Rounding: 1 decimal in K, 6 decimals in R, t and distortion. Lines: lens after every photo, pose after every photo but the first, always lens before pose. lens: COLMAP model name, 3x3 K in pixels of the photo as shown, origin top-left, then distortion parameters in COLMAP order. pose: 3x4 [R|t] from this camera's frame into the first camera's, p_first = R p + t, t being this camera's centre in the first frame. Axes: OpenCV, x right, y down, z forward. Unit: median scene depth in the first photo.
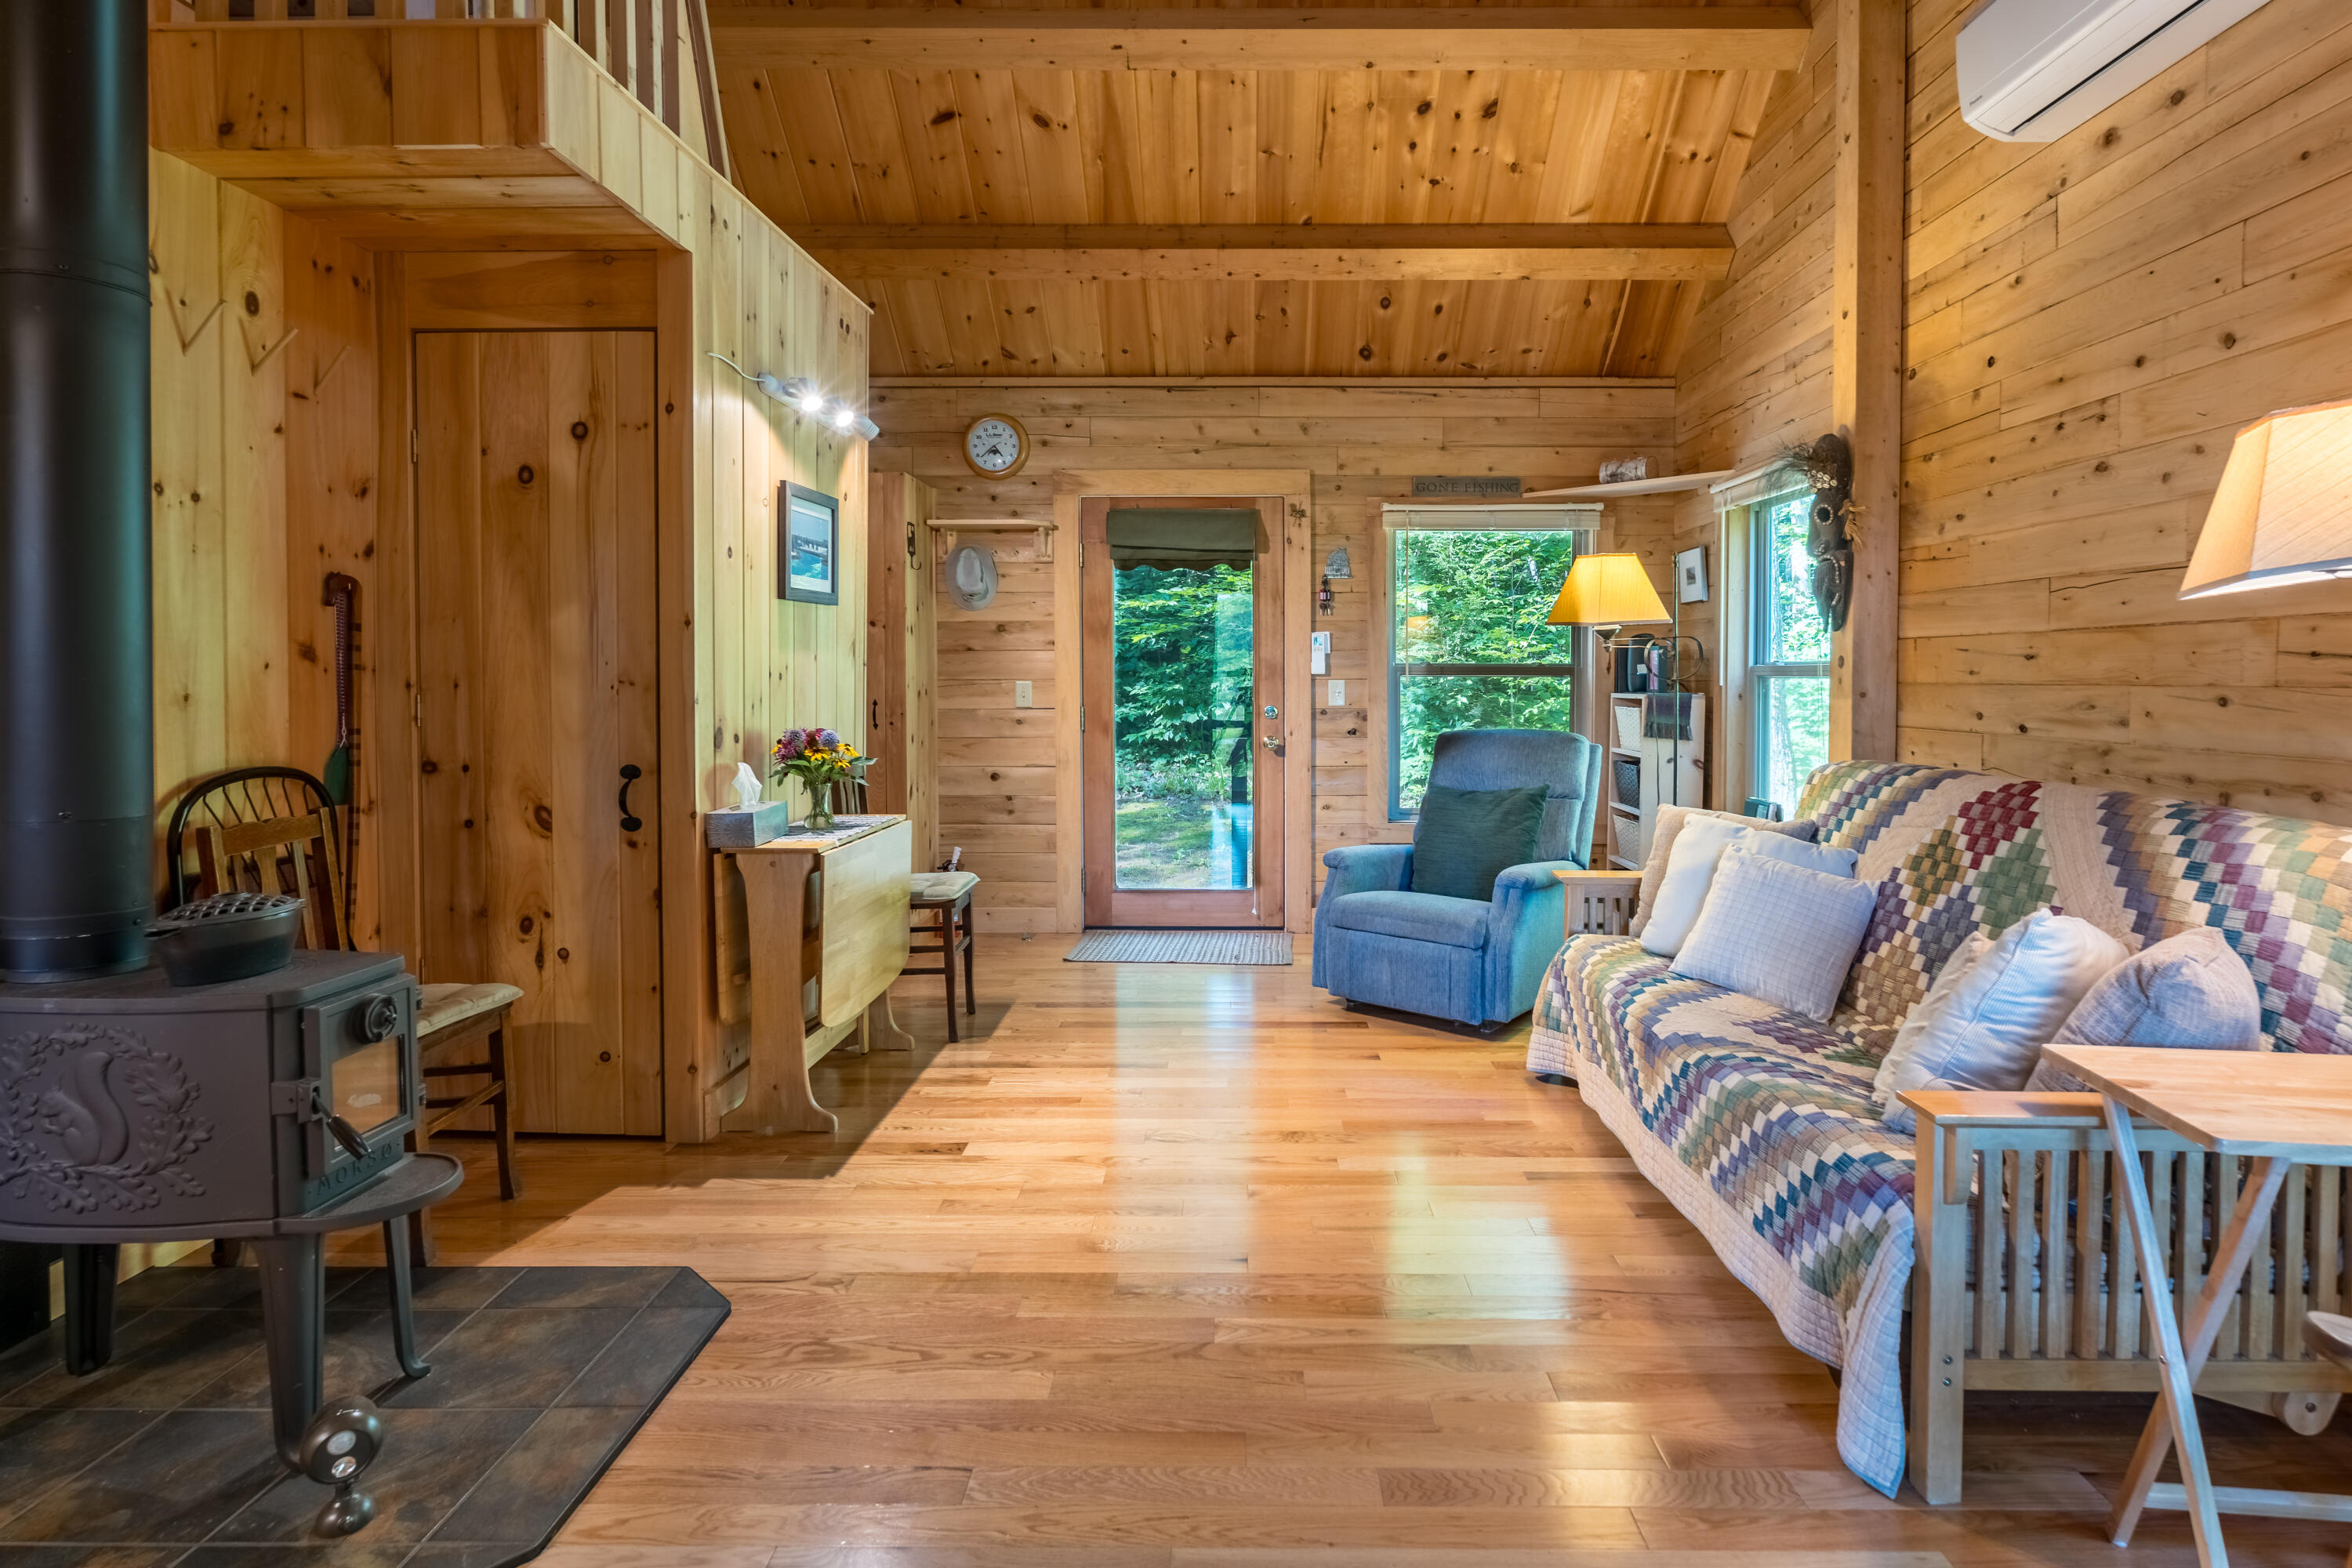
lens RADIAL K [[1217.2, 0, 1195.8], [0, 1217.2, 707.1], [0, 0, 1]] dist [0.003657, -0.000448]
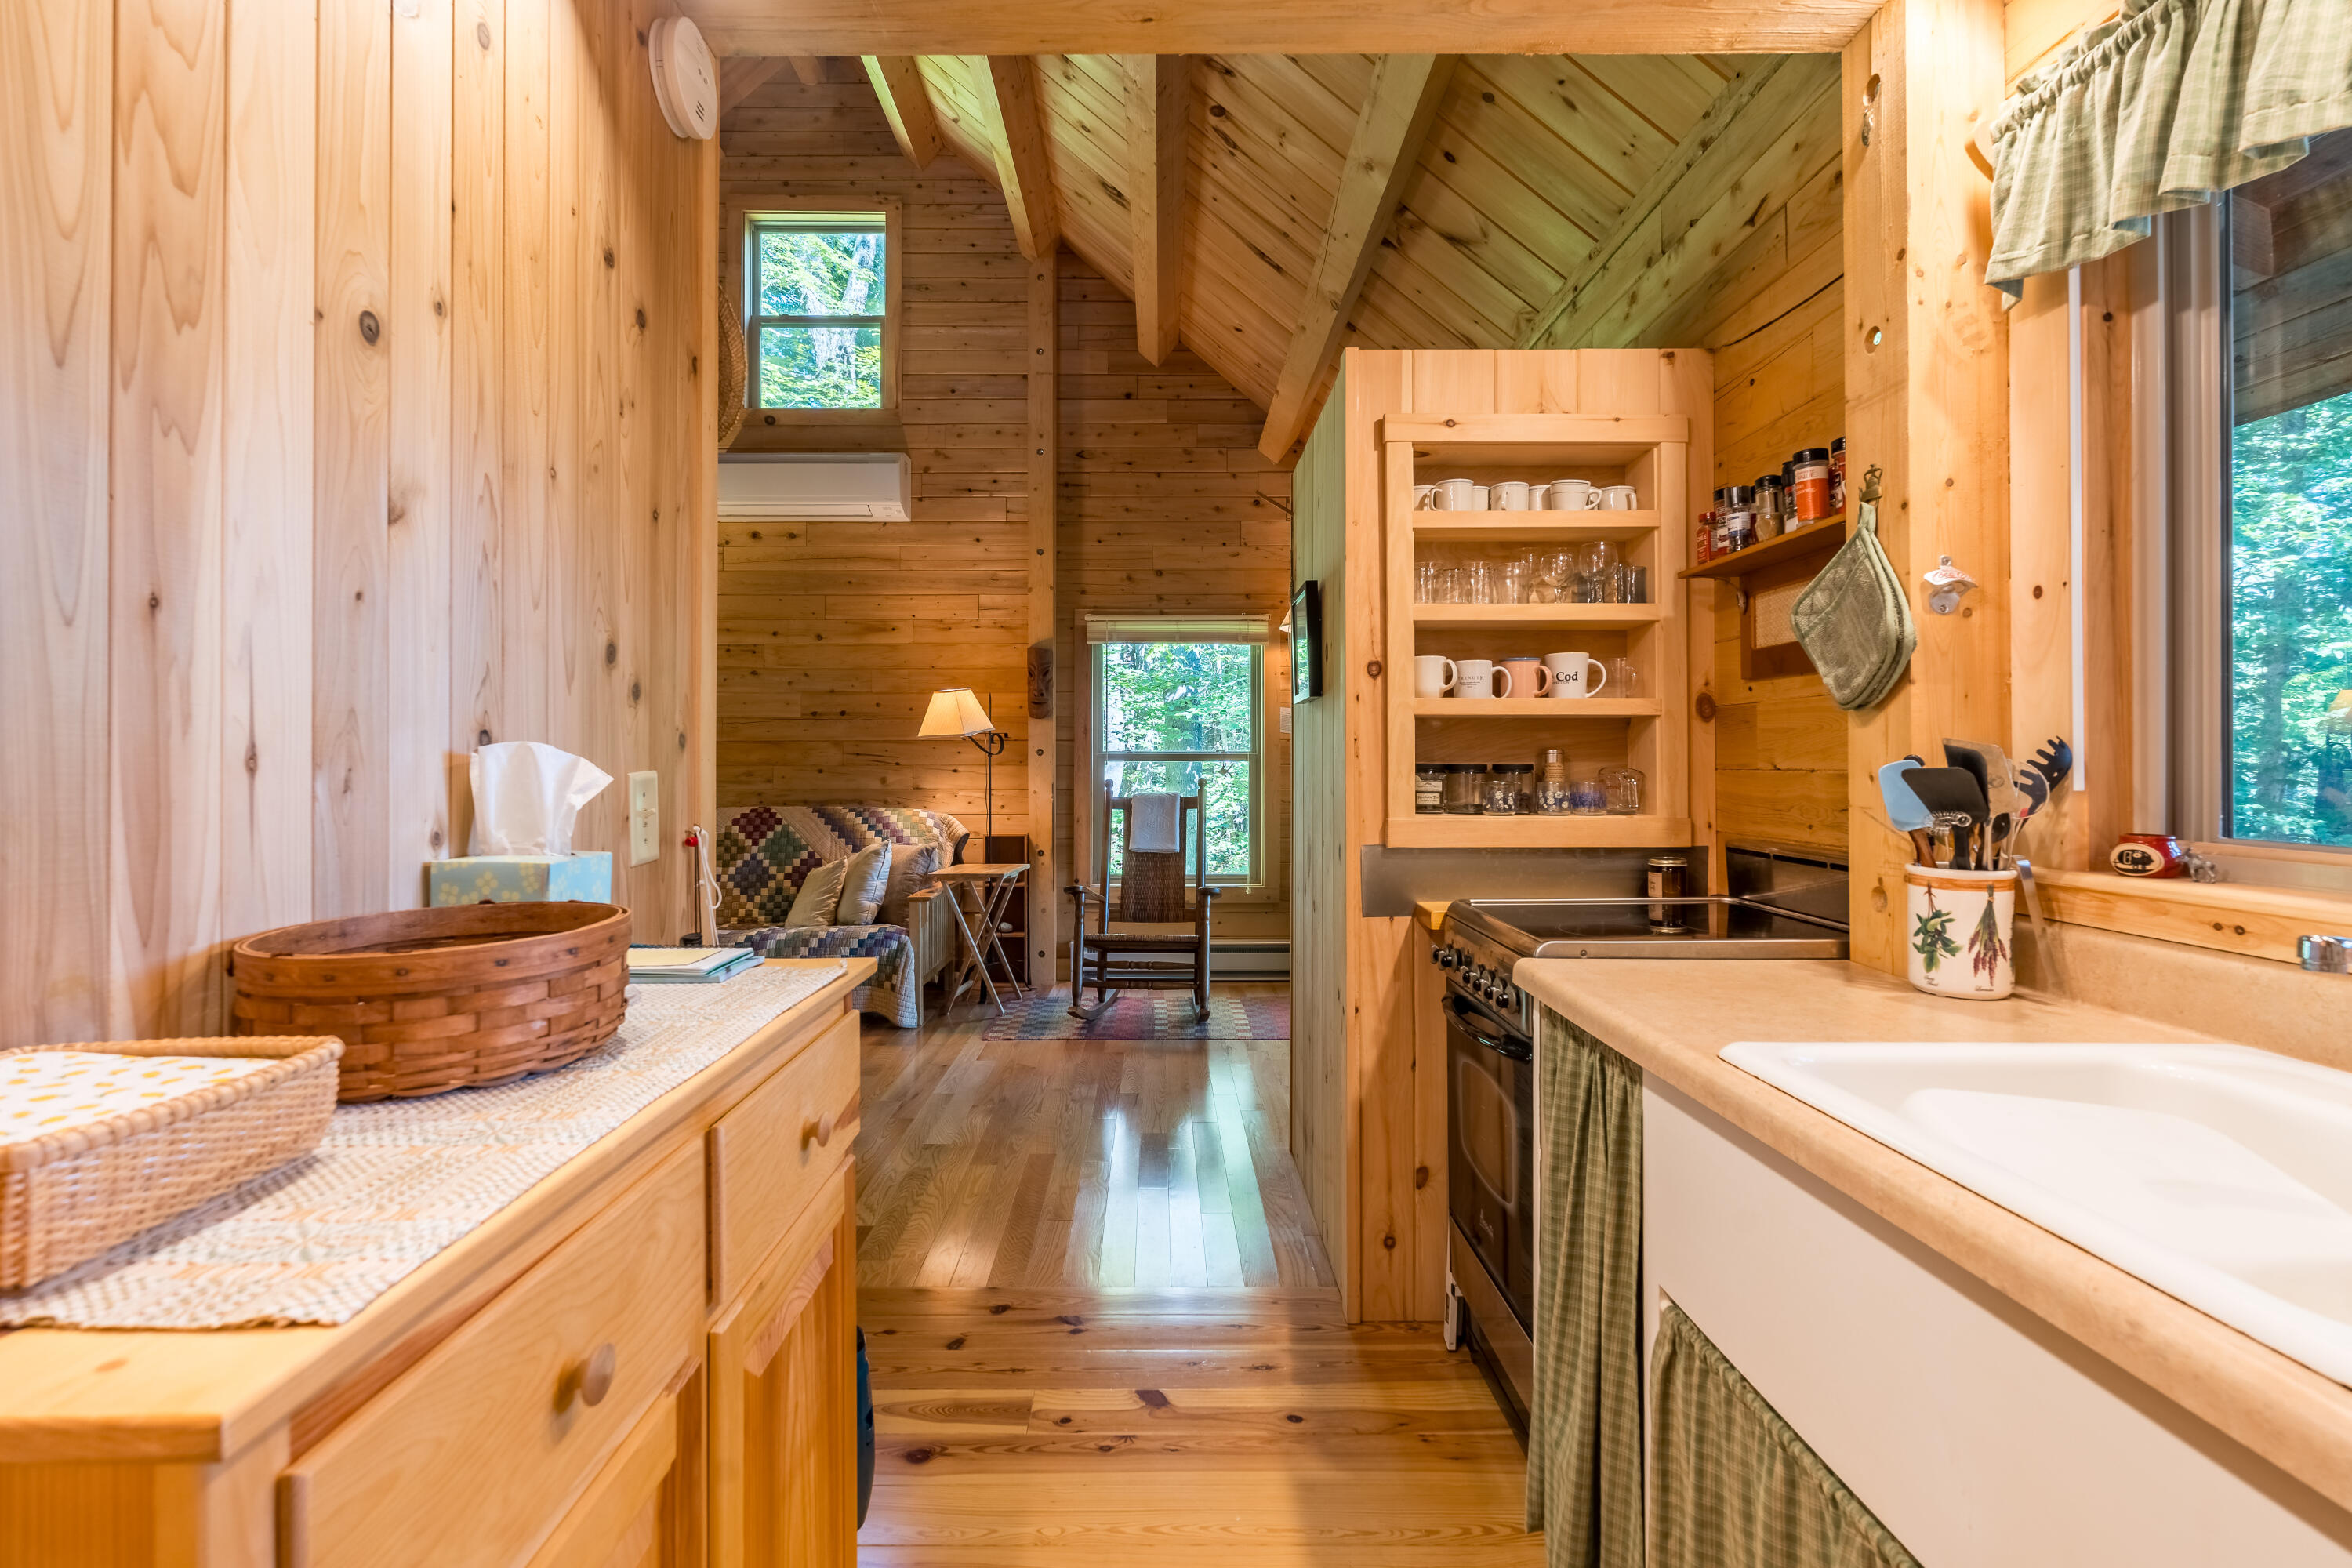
lens RADIAL K [[1022.4, 0, 1167.2], [0, 1022.4, 761.7], [0, 0, 1]] dist [-0.004307, -0.000001]
pose [[-0.033313, -0.002323, 0.999442, -1.324165], [0.026966, 0.999631, 0.003222, -0.010771], [-0.999081, 0.027058, -0.033238, 0.288816]]
